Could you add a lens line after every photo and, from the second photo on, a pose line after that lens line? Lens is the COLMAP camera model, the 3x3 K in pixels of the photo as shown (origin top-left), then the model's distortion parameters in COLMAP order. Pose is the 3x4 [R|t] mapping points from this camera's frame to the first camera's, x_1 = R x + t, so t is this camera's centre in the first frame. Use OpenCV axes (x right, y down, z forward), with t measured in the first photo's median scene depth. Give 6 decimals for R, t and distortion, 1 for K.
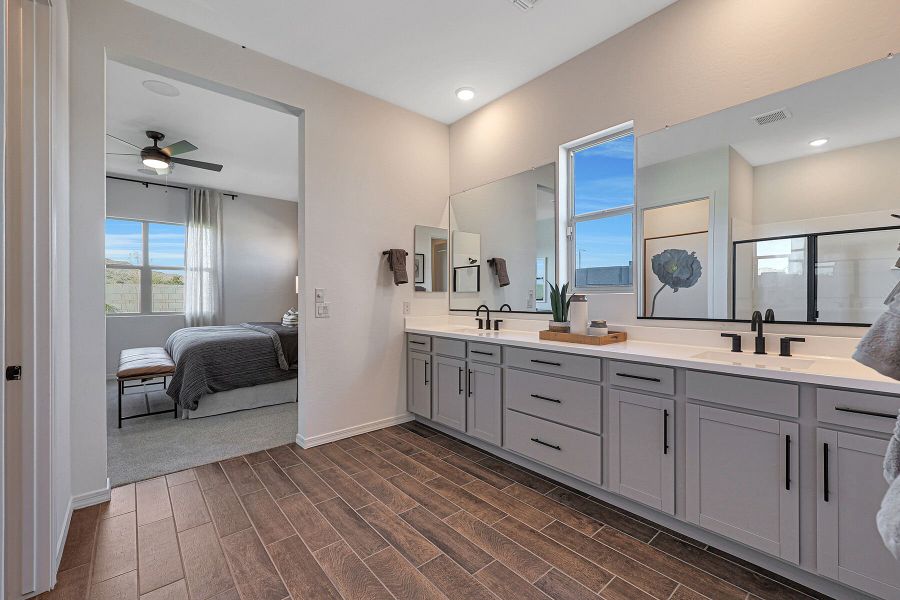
lens RADIAL K [[379.5, 0, 447.2], [0, 379.5, 299.1], [0, 0, 1]] dist [0.004968, 0.000703]
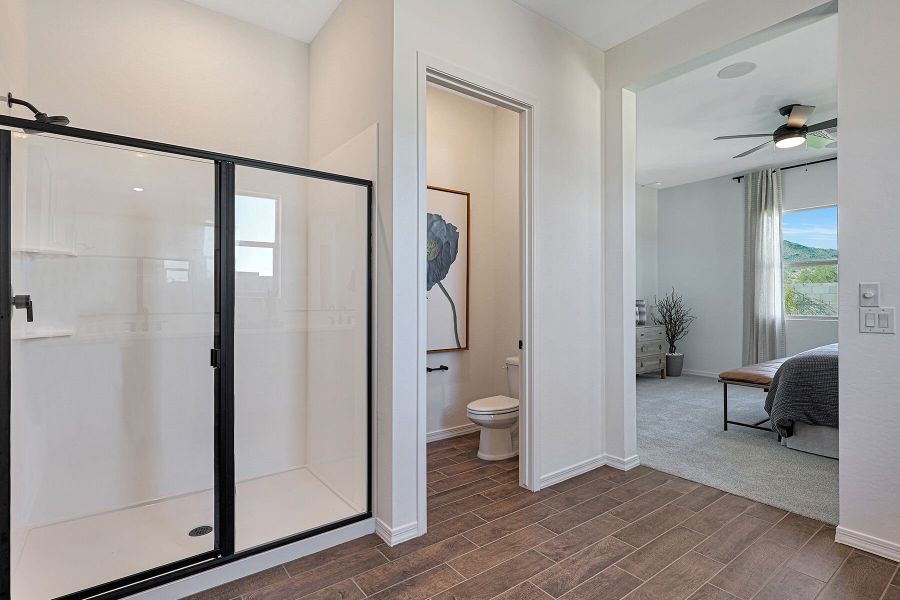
lens RADIAL K [[445.3, 0, 447.6], [0, 445.3, 297.4], [0, 0, 1]] dist [0.002972, -0.000024]
pose [[-0.060517, -0.001389, -0.998166, 0.388590], [-0.003325, 0.999994, -0.001190, -0.003275], [0.998162, 0.003247, -0.060521, 0.398126]]
